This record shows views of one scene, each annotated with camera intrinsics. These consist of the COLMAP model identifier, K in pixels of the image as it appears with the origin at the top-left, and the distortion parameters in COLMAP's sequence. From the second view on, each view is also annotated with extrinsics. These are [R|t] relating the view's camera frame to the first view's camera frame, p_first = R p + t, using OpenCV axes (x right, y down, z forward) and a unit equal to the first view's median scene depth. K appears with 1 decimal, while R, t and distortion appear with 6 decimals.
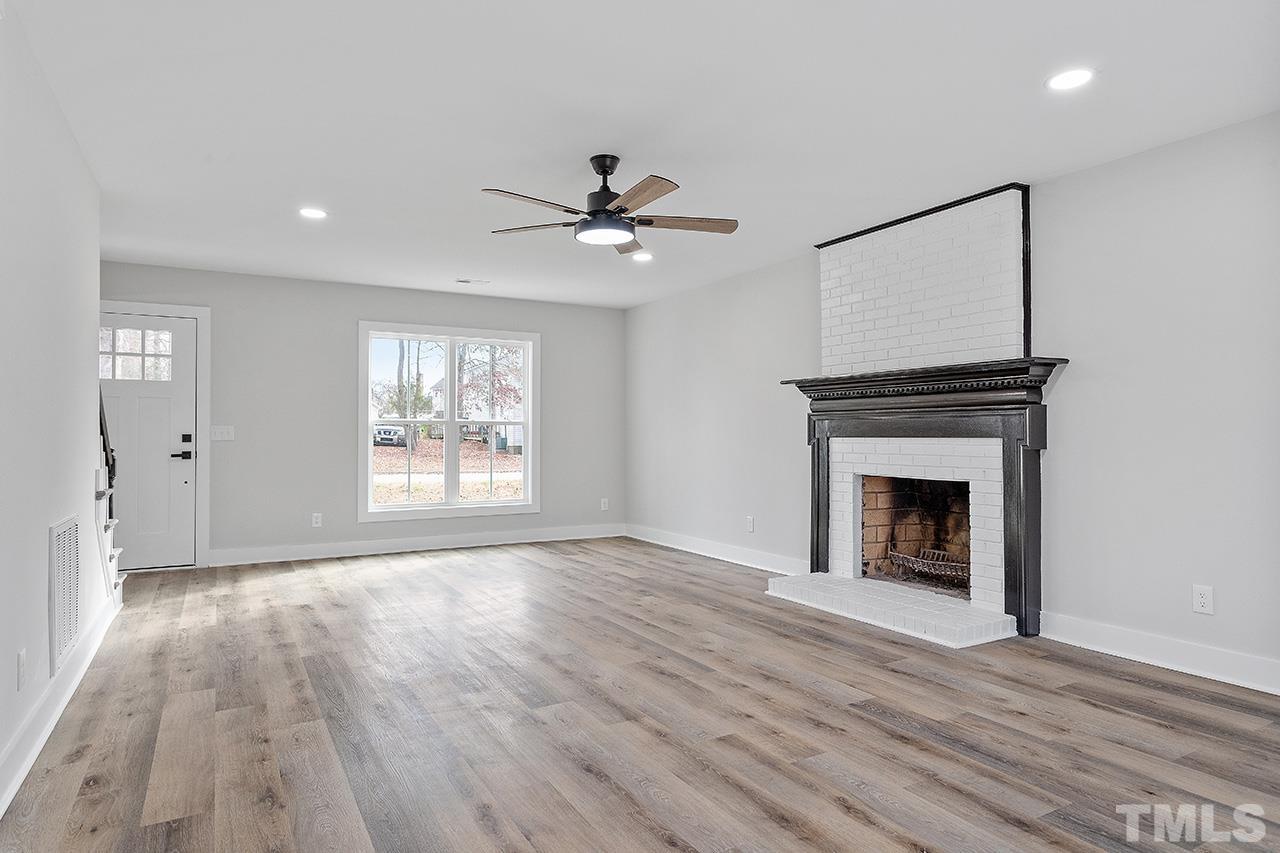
lens RADIAL K [[743.8, 0, 638.6], [0, 743.8, 424.1], [0, 0, 1]] dist [-0.006433, 0.004386]
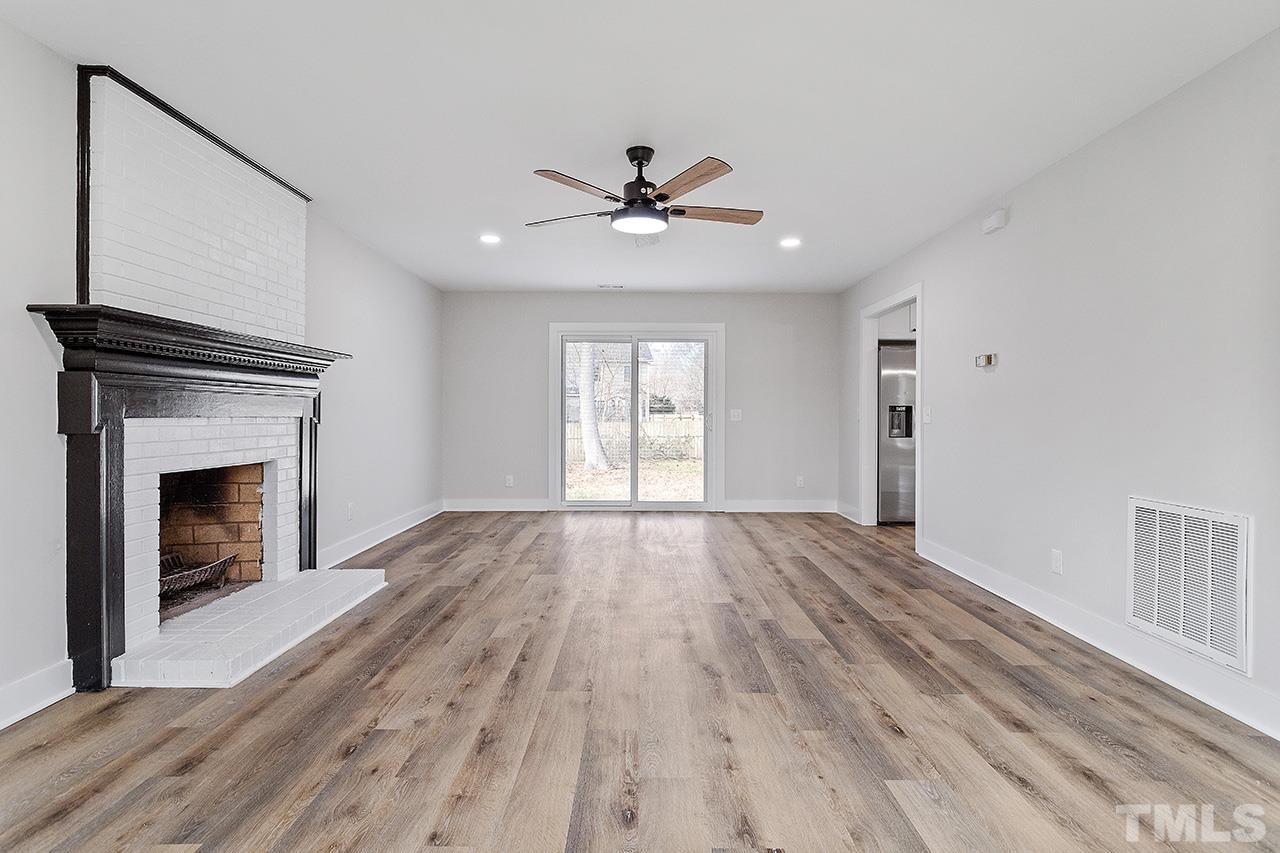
lens RADIAL K [[632.0, 0, 638.7], [0, 632.0, 419.9], [0, 0, 1]] dist [0.002283, 0.000843]
pose [[-0.866494, -0.004871, 0.499165, -0.439539], [-0.009059, 0.999941, -0.005967, 0.023762], [-0.499106, -0.009692, -0.866487, 1.586987]]
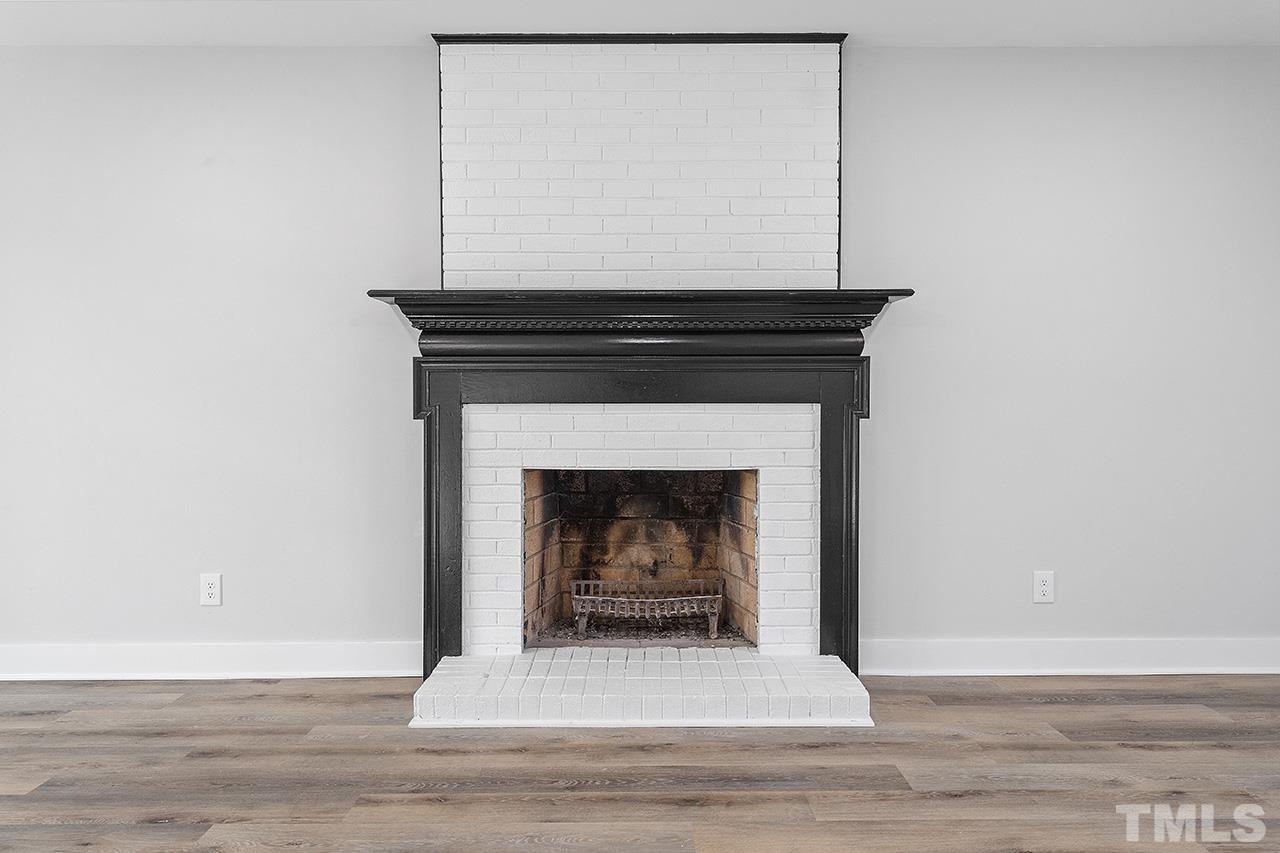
lens RADIAL K [[945.6, 0, 645.9], [0, 945.6, 420.2], [0, 0, 1]] dist [0.007283, -0.001146]
pose [[0.490918, -0.014232, 0.871090, -0.358002], [-0.010604, 0.999695, 0.022309, 0.017166], [-0.871142, -0.020189, 0.490617, 0.713394]]
